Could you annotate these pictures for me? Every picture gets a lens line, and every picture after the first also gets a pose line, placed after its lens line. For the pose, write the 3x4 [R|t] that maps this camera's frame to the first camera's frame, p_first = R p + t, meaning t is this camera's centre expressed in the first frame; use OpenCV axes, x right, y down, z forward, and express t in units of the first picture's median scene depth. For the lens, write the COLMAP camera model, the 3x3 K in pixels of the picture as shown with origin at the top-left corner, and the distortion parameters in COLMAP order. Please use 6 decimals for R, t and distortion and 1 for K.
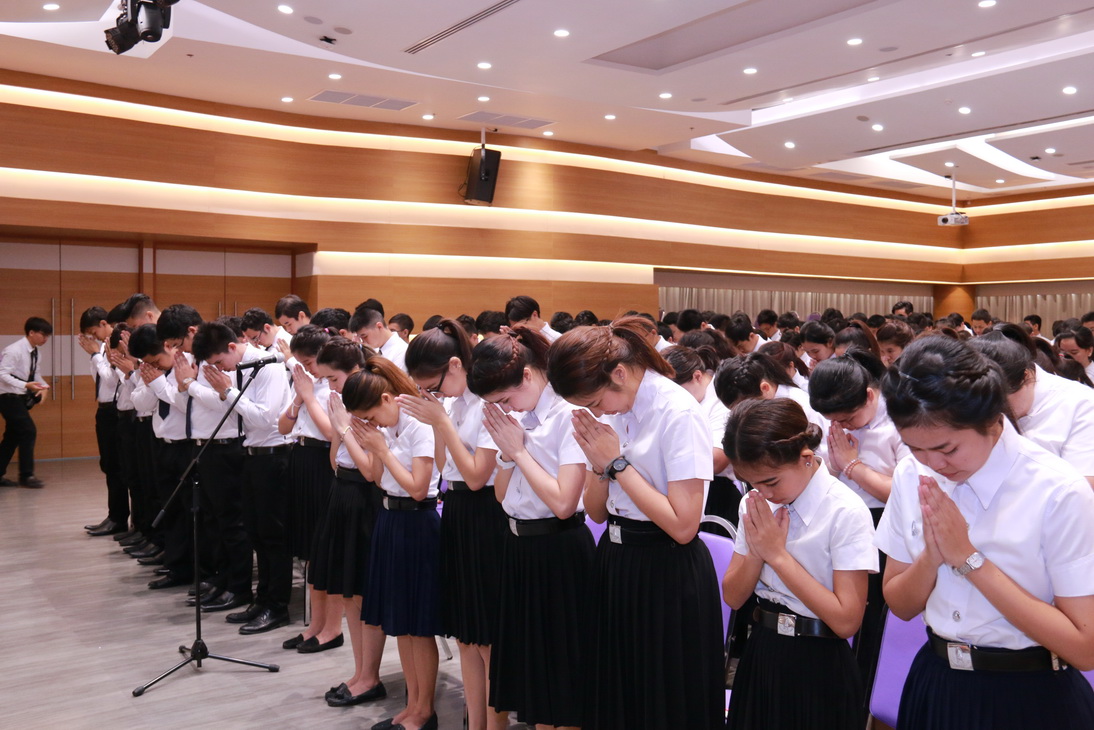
lens RADIAL K [[1002.9, 0, 552.4], [0, 1002.9, 352.3], [0, 0, 1]] dist [-0.150951, 0.230568]
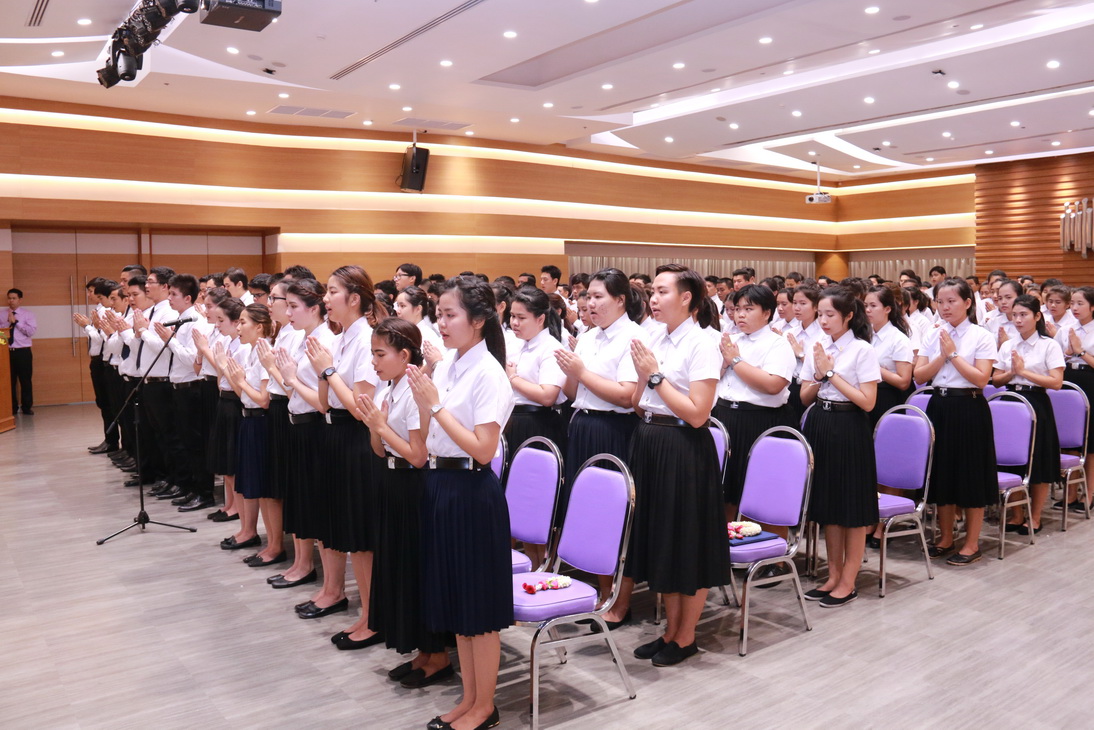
lens RADIAL K [[881.9, 0, 543.2], [0, 881.9, 355.8], [0, 0, 1]] dist [-0.199253, 0.174580]
pose [[0.999805, -0.013738, 0.014159, 0.073098], [0.013015, 0.998666, 0.049965, 0.001076], [-0.014826, -0.049771, 0.998651, -0.087341]]
